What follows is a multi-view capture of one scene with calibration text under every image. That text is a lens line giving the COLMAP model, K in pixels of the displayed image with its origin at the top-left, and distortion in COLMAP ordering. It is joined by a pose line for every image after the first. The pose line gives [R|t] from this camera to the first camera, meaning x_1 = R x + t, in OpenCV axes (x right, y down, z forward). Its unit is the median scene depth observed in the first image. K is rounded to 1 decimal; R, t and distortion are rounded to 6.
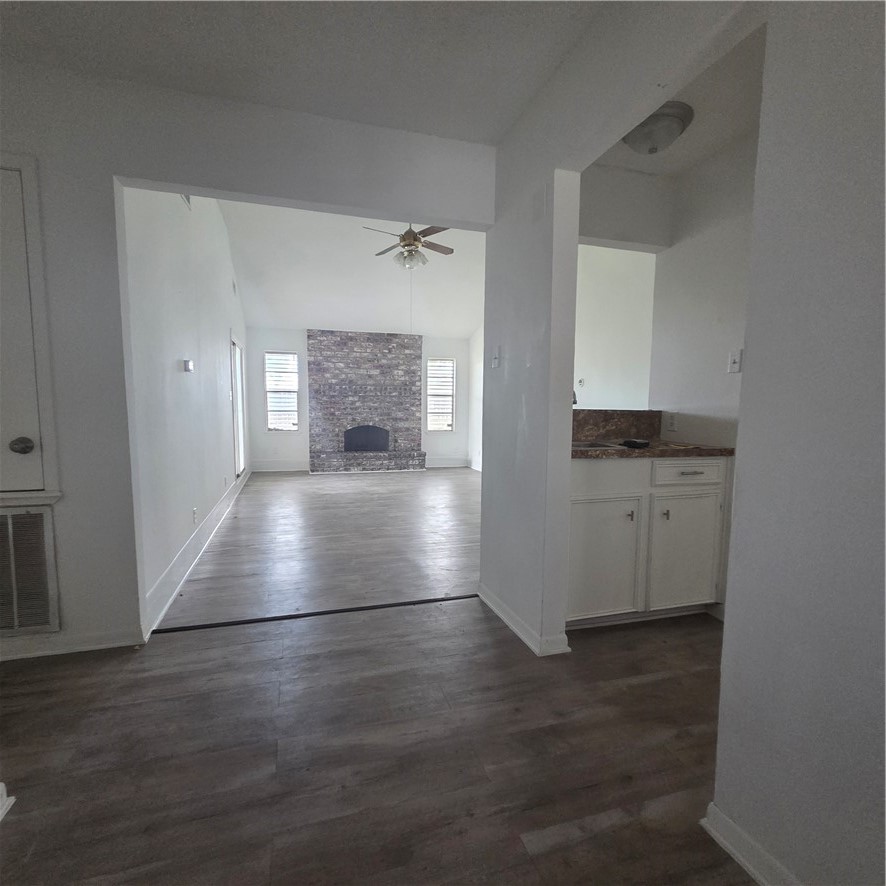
lens RADIAL K [[457.4, 0, 443.3], [0, 457.4, 447.0], [0, 0, 1]] dist [-0.000843, 0.000001]
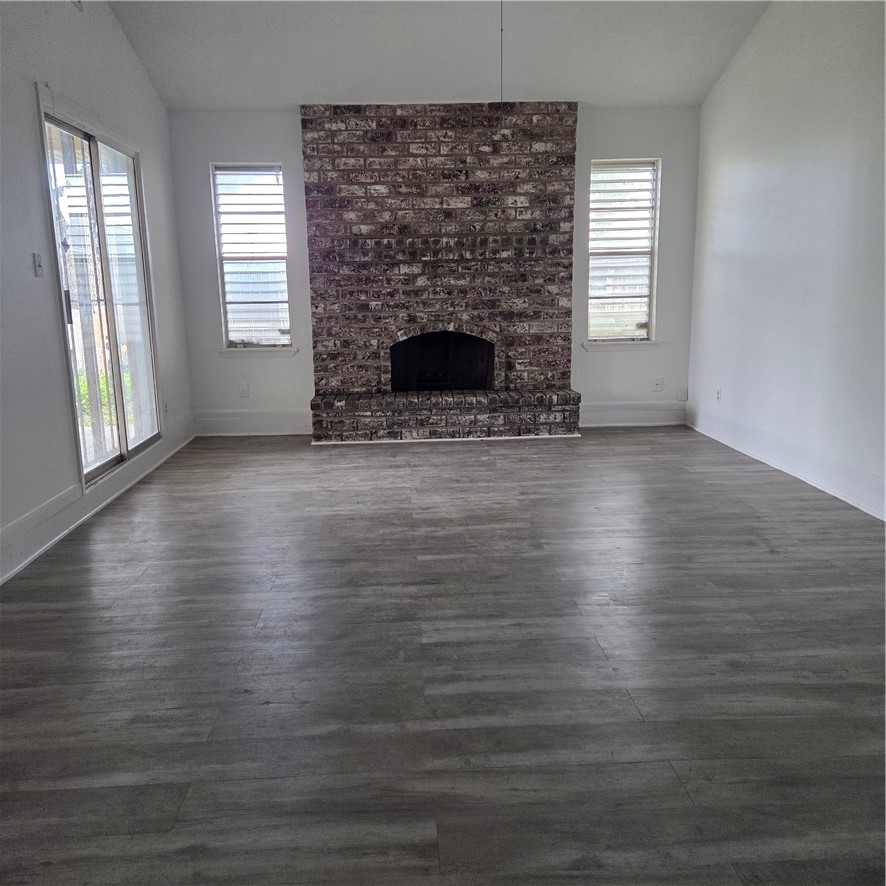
lens RADIAL K [[768.3, 0, 434.0], [0, 768.3, 439.2], [0, 0, 1]] dist [0.050341, -0.008242]
pose [[0.966908, 0.021265, -0.254237, 0.012779], [0.006711, 0.994056, 0.108667, -0.025320], [0.255037, -0.106777, 0.961018, 0.291629]]
